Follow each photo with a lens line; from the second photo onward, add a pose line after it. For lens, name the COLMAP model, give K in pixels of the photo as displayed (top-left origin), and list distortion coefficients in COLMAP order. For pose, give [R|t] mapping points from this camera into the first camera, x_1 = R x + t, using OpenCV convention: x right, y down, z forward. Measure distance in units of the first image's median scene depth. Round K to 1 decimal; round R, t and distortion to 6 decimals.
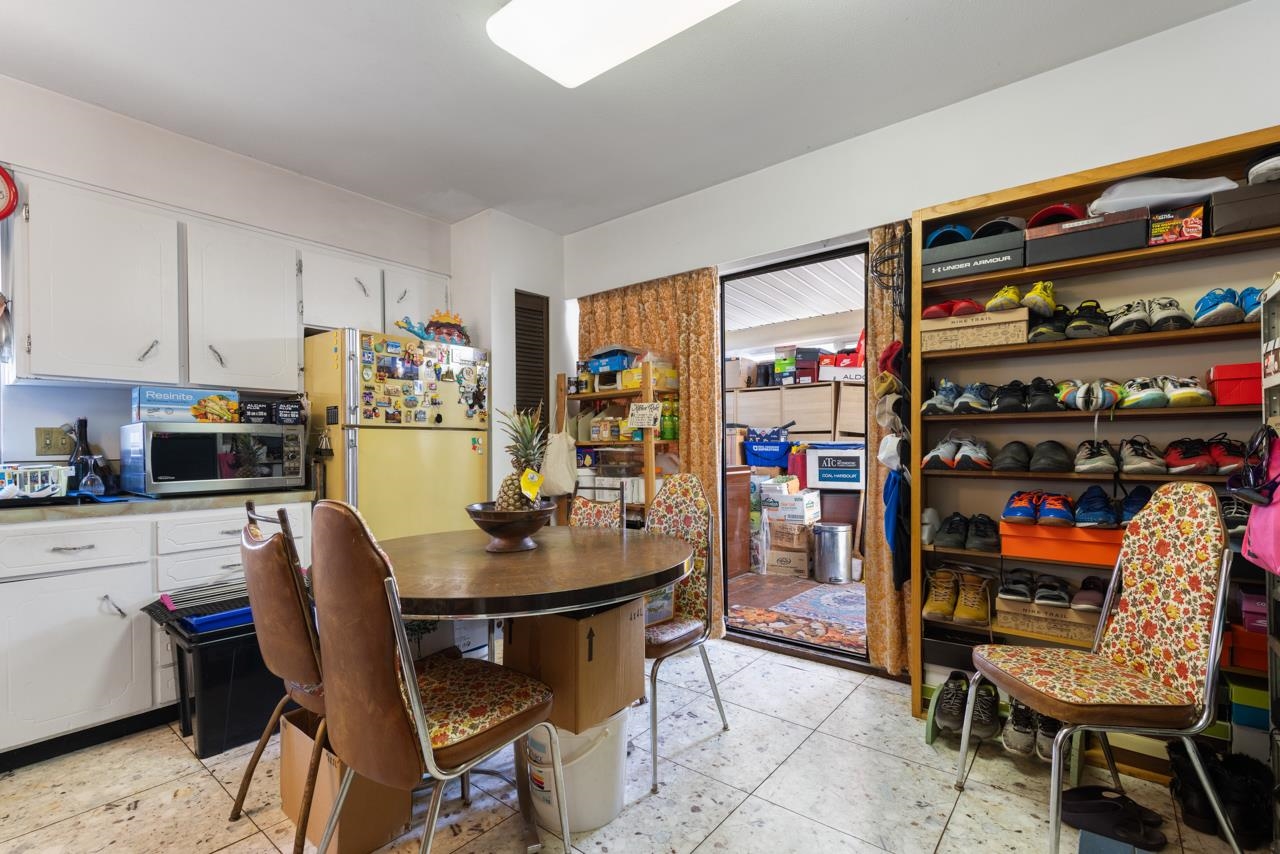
lens RADIAL K [[579.3, 0, 645.0], [0, 579.3, 446.9], [0, 0, 1]] dist [0.003469, -0.000061]
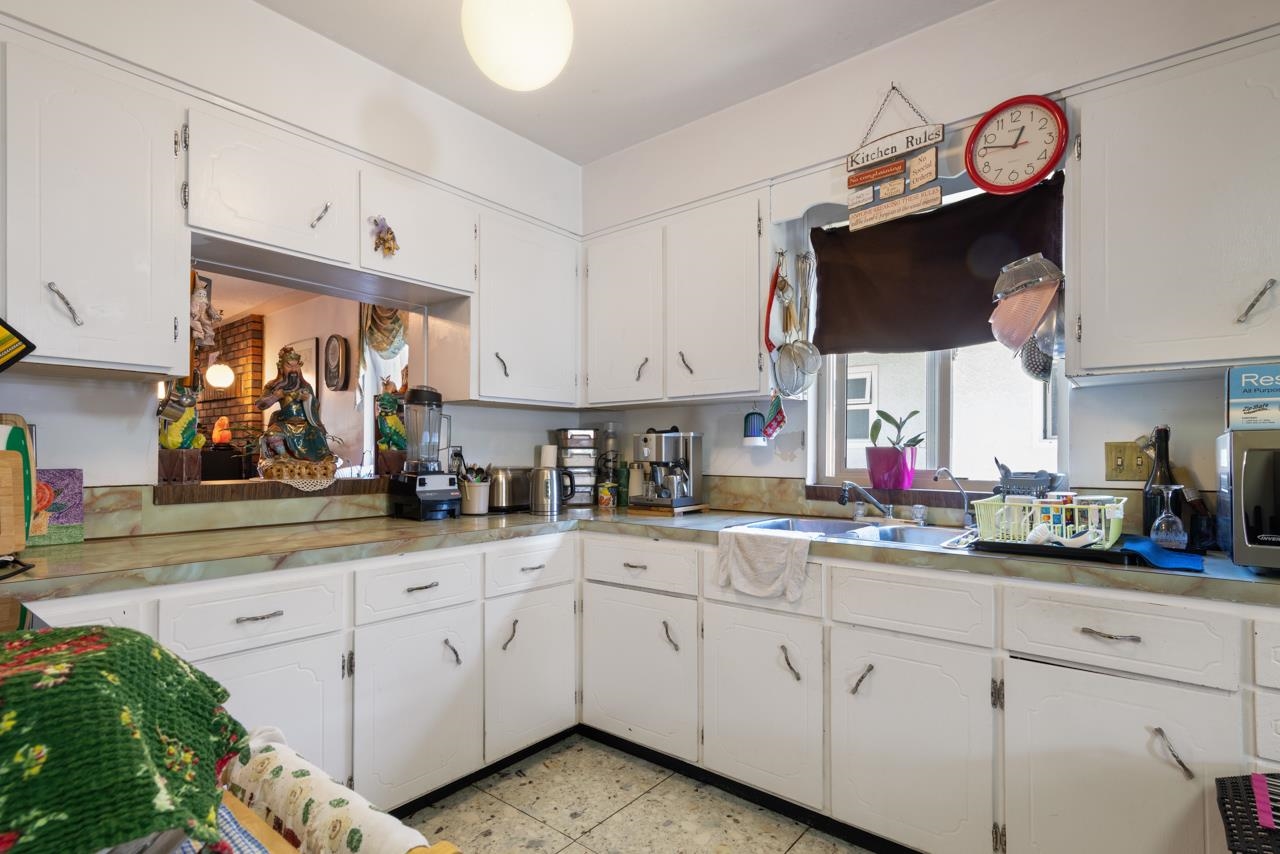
lens RADIAL K [[630.7, 0, 638.3], [0, 630.7, 450.6], [0, 0, 1]] dist [0.002750, 0.000822]
pose [[-0.008484, 0.002449, -0.999961, -0.263883], [0.000310, 0.999997, 0.002447, -0.026266], [0.999964, -0.000289, -0.008485, 0.447005]]
